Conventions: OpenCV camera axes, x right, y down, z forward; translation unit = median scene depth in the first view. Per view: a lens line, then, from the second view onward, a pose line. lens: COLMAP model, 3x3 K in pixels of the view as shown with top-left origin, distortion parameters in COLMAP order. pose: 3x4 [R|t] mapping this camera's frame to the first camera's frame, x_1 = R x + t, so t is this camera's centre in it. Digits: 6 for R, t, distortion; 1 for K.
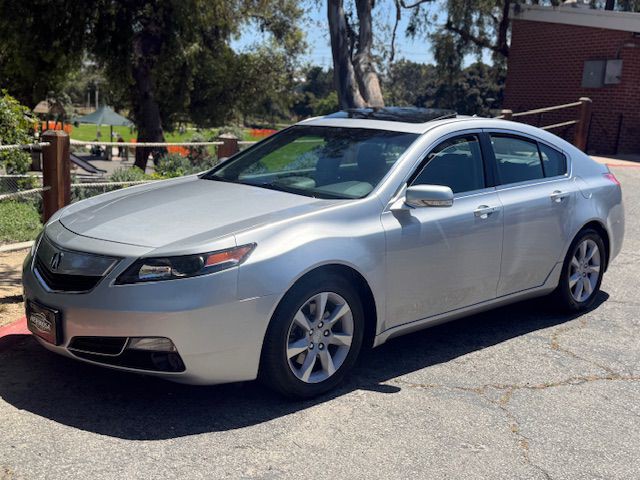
lens RADIAL K [[730.8, 0, 320.0], [0, 730.8, 240.0], [0, 0, 1]] dist [0.217268, -0.477202]
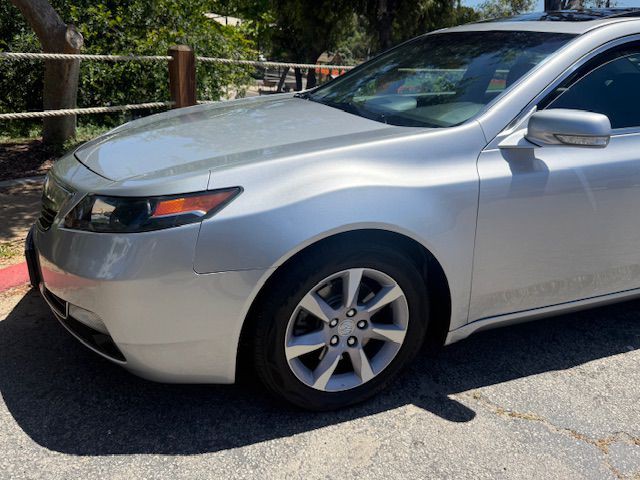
lens RADIAL K [[518.7, 0, 320.0], [0, 518.7, 240.0], [0, 0, 1]] dist [0.140218, -0.259793]
pose [[0.930277, 0.124954, -0.344921, 0.120657], [-0.070568, 0.983598, 0.166000, -0.026385], [0.360006, -0.130085, 0.923836, 0.506347]]
